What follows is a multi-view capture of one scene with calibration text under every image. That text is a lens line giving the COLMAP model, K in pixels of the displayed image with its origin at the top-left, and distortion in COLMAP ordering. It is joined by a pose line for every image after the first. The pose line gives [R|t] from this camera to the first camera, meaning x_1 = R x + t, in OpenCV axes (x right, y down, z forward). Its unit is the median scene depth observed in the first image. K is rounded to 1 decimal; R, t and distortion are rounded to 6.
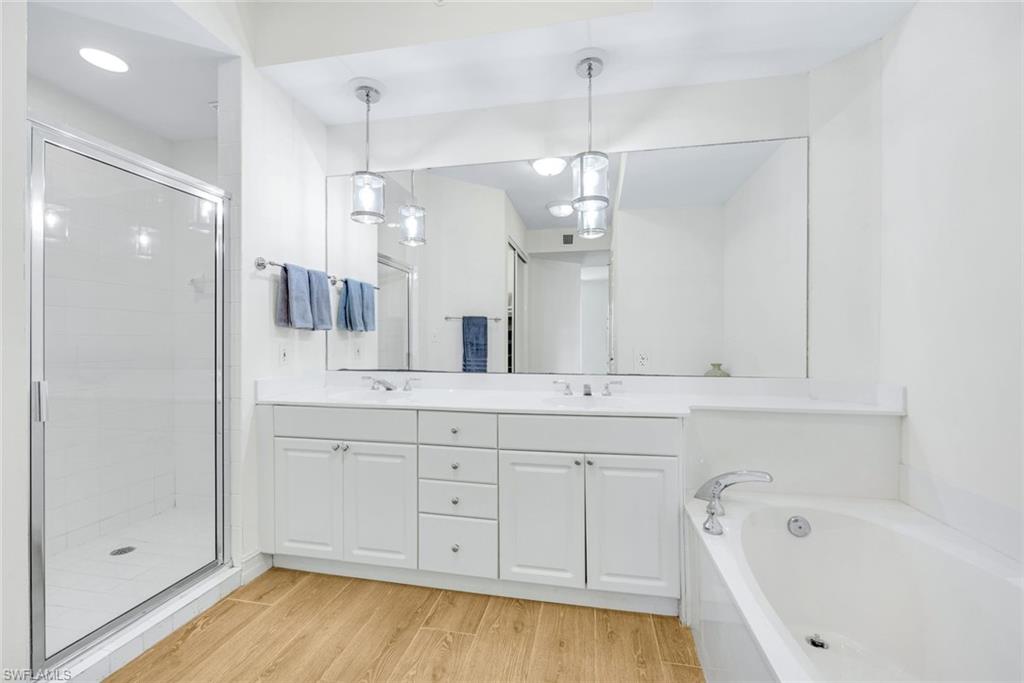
lens RADIAL K [[416.4, 0, 510.6], [0, 416.4, 339.9], [0, 0, 1]] dist [0.007063, 0.000190]
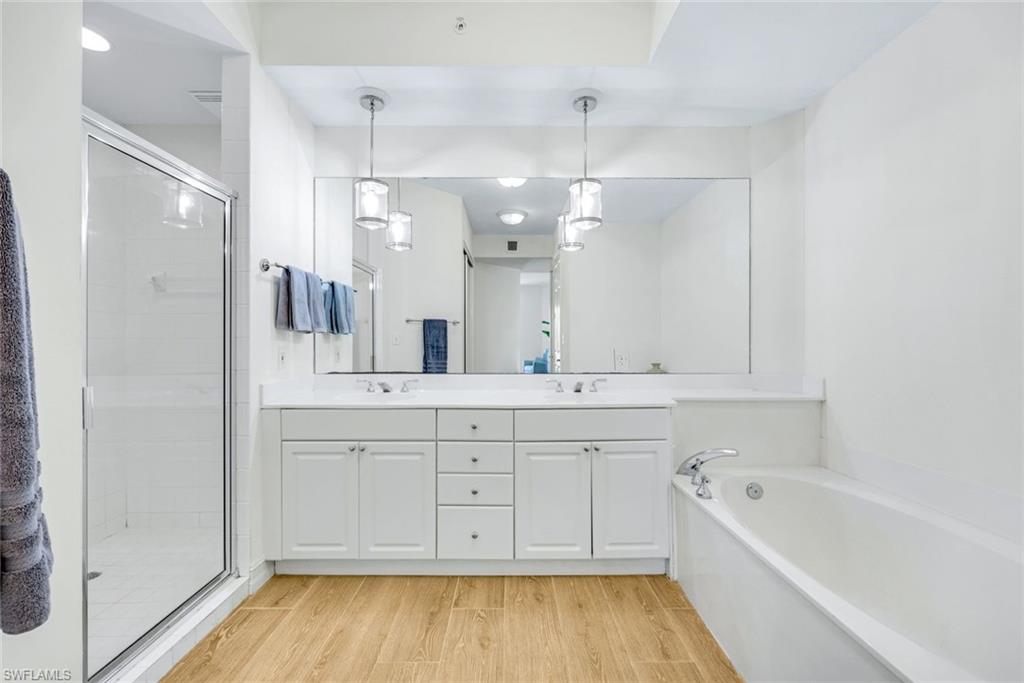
lens RADIAL K [[416.4, 0, 515.3], [0, 416.4, 340.7], [0, 0, 1]] dist [0.007063, 0.000190]
pose [[0.980673, 0.000112, 0.195652, -0.226035], [0.000561, 0.999994, -0.003382, -0.001560], [-0.195651, 0.003427, 0.980668, -0.079735]]
